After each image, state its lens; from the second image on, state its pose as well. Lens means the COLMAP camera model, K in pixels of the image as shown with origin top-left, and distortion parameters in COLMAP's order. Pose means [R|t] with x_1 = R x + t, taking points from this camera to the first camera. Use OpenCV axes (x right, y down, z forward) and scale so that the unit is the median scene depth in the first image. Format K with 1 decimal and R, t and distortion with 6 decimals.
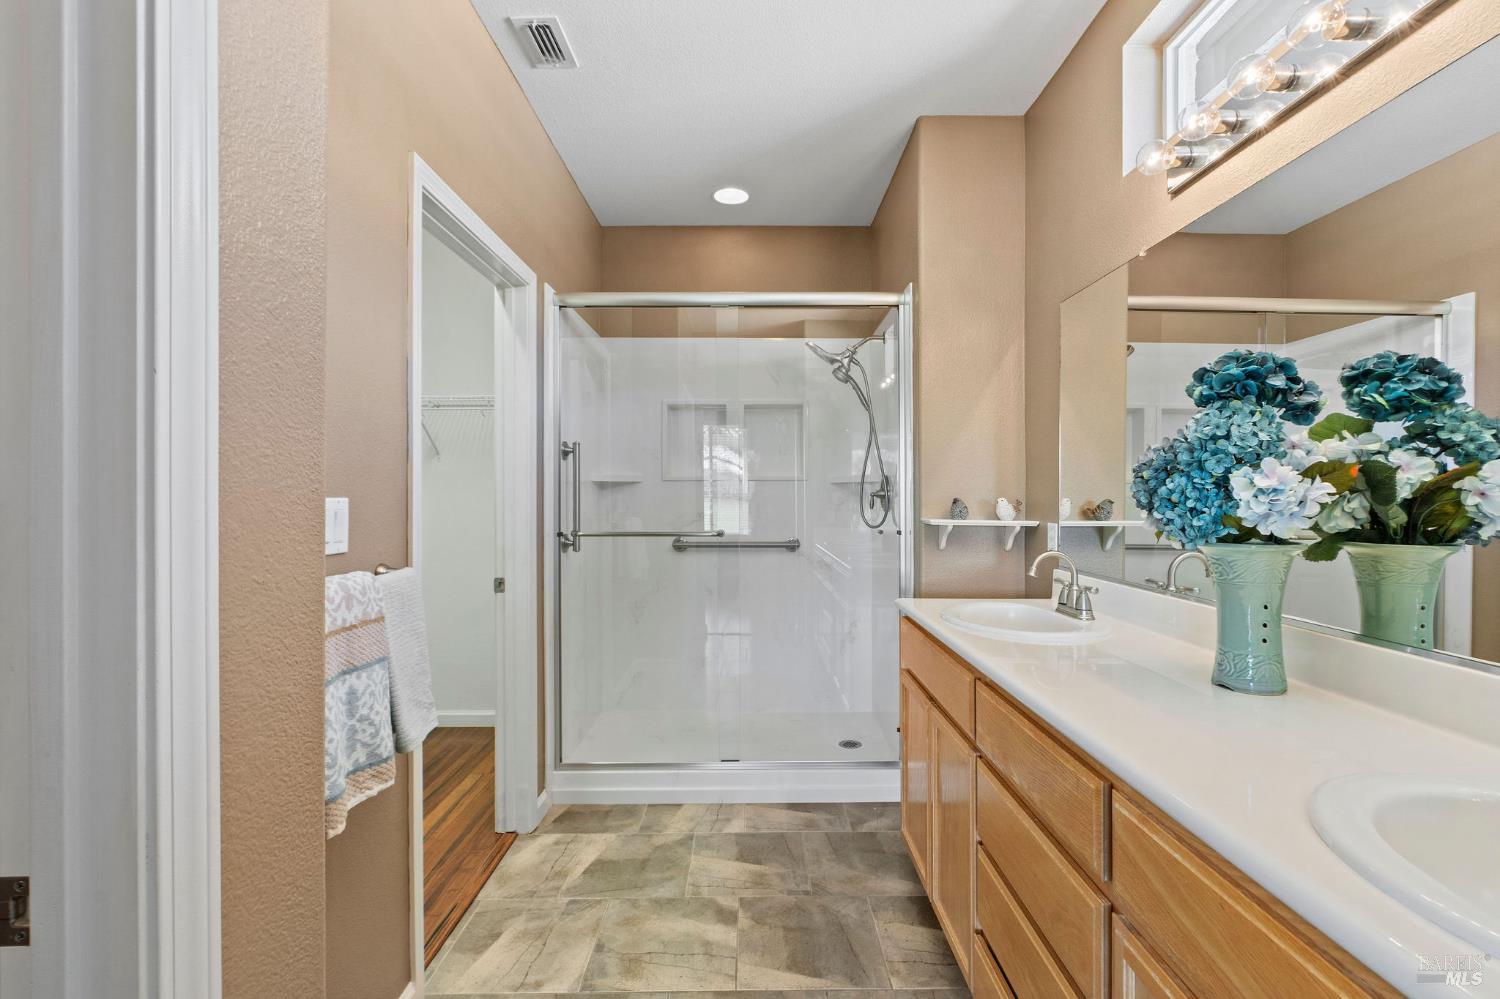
lens RADIAL K [[673.4, 0, 752.2], [0, 673.4, 496.3], [0, 0, 1]] dist [-0.005054, 0.002144]
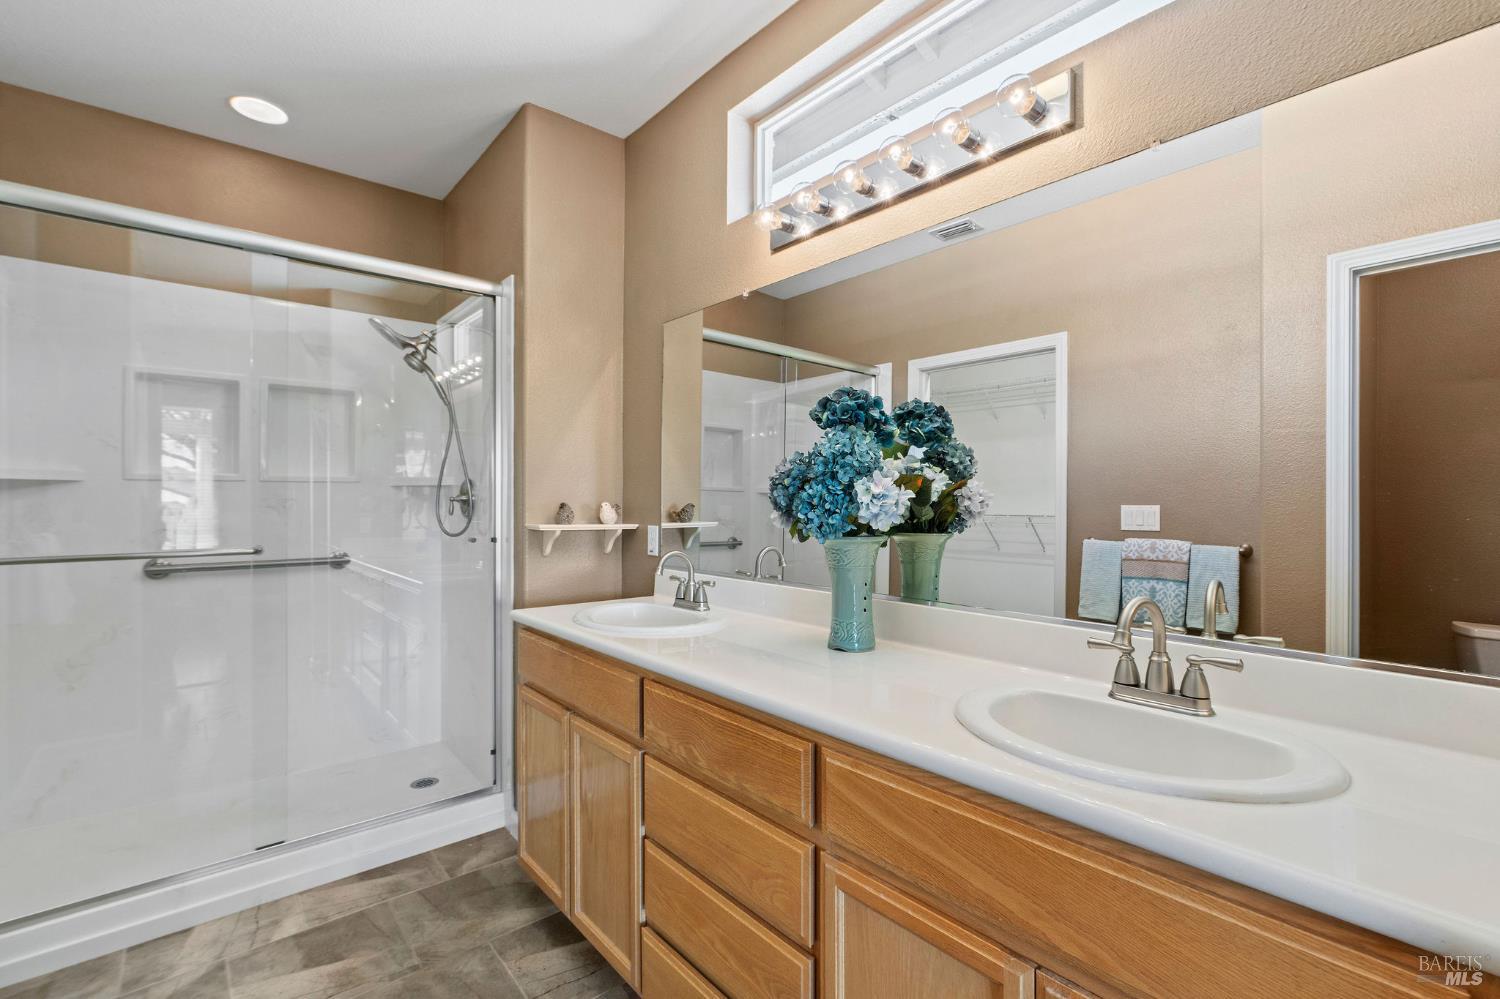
lens RADIAL K [[673.4, 0, 751.7], [0, 673.4, 500.5], [0, 0, 1]] dist [-0.005054, 0.002144]
pose [[0.762043, -0.002455, 0.647522, -0.139820], [0.002780, 0.999996, 0.000520, -0.000277], [-0.647521, 0.001403, 0.762046, 0.074921]]
